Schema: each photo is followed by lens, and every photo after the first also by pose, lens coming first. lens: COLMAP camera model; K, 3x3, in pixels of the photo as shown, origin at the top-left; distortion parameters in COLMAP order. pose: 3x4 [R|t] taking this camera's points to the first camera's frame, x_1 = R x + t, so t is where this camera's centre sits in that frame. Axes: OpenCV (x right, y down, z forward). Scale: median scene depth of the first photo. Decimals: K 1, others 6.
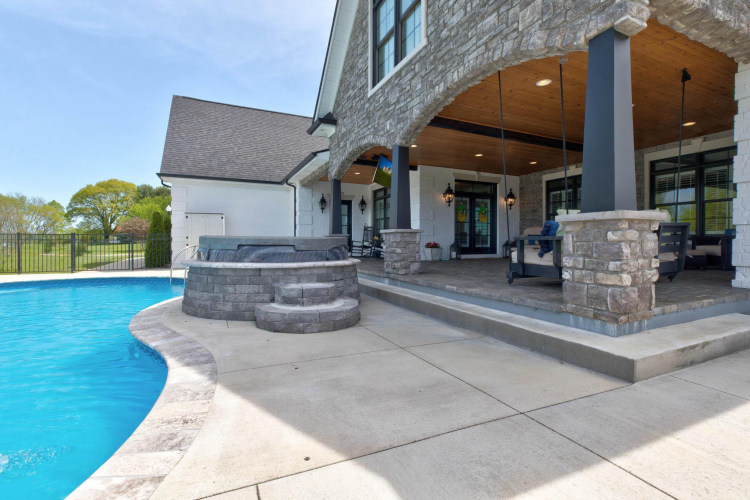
lens RADIAL K [[339.5, 0, 375.0], [0, 339.5, 250.0], [0, 0, 1]] dist [-0.001188, -0.000461]
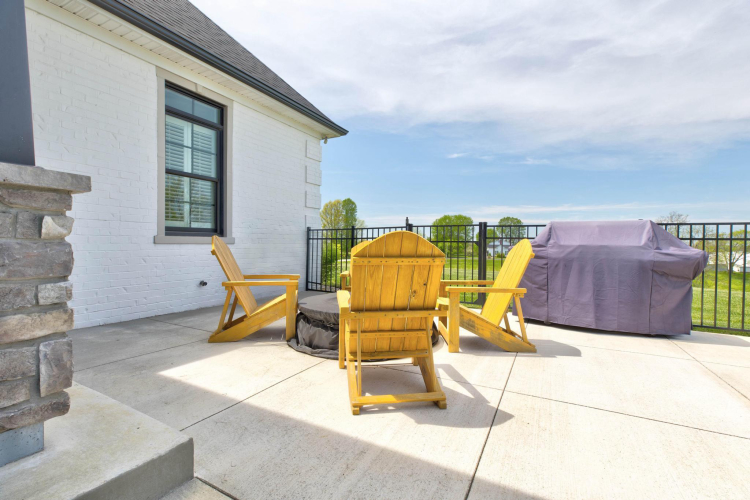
lens RADIAL K [[339.5, 0, 375.0], [0, 339.5, 250.0], [0, 0, 1]] dist [-0.001188, -0.000461]
pose [[-0.599214, -0.014255, 0.800462, 0.080075], [0.011042, 0.999599, 0.026068, -0.017661], [-0.800512, 0.024459, -0.598817, 0.920094]]
